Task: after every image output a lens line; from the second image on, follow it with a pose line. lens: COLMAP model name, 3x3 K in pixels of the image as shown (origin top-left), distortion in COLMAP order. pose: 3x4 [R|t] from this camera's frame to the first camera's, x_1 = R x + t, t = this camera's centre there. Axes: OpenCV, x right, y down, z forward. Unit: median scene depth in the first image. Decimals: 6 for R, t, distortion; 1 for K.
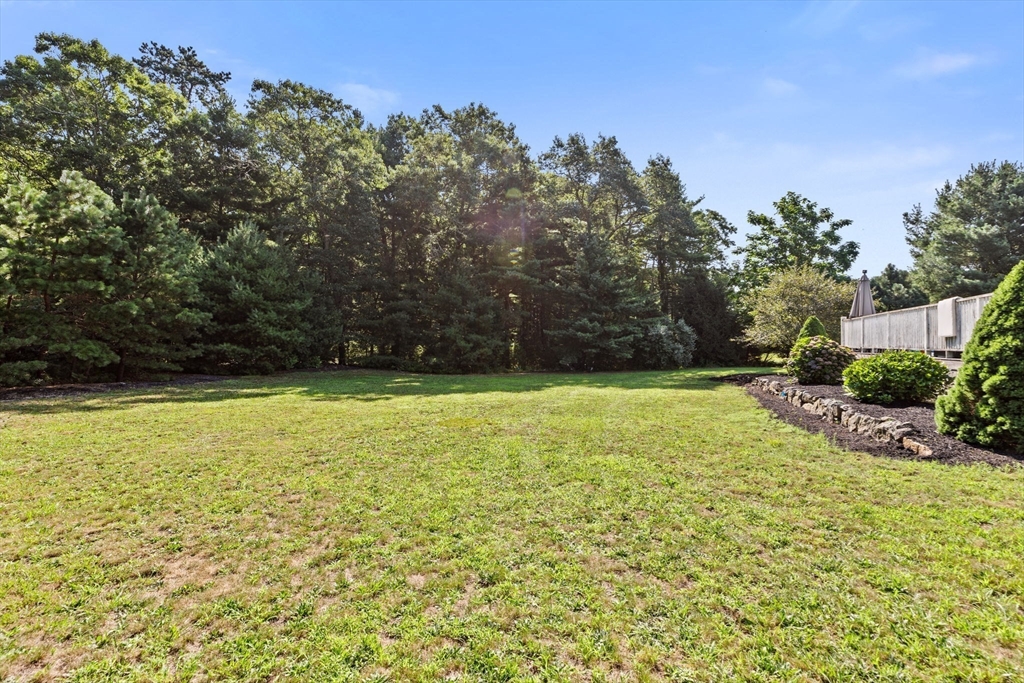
lens RADIAL K [[478.9, 0, 507.2], [0, 478.9, 340.2], [0, 0, 1]] dist [-0.000549, 0.001710]
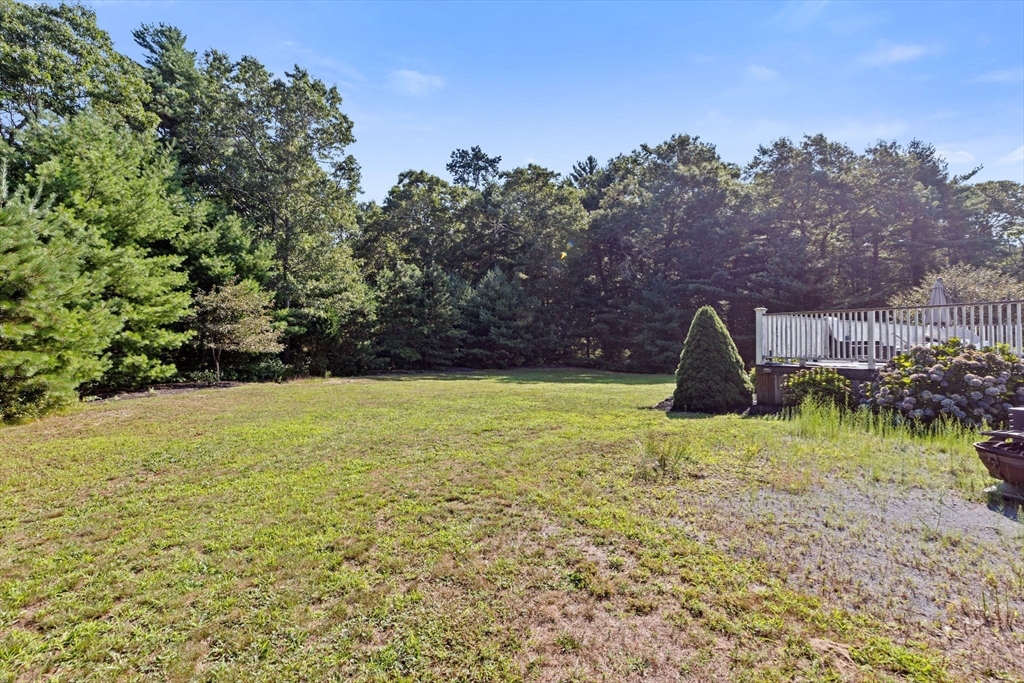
lens RADIAL K [[478.9, 0, 495.3], [0, 478.9, 336.5], [0, 0, 1]] dist [-0.000549, 0.001710]
pose [[0.812375, -0.016257, -0.582908, 0.362330], [0.007848, 0.999826, -0.016947, -0.005640], [0.583082, 0.009193, 0.812361, -0.244300]]
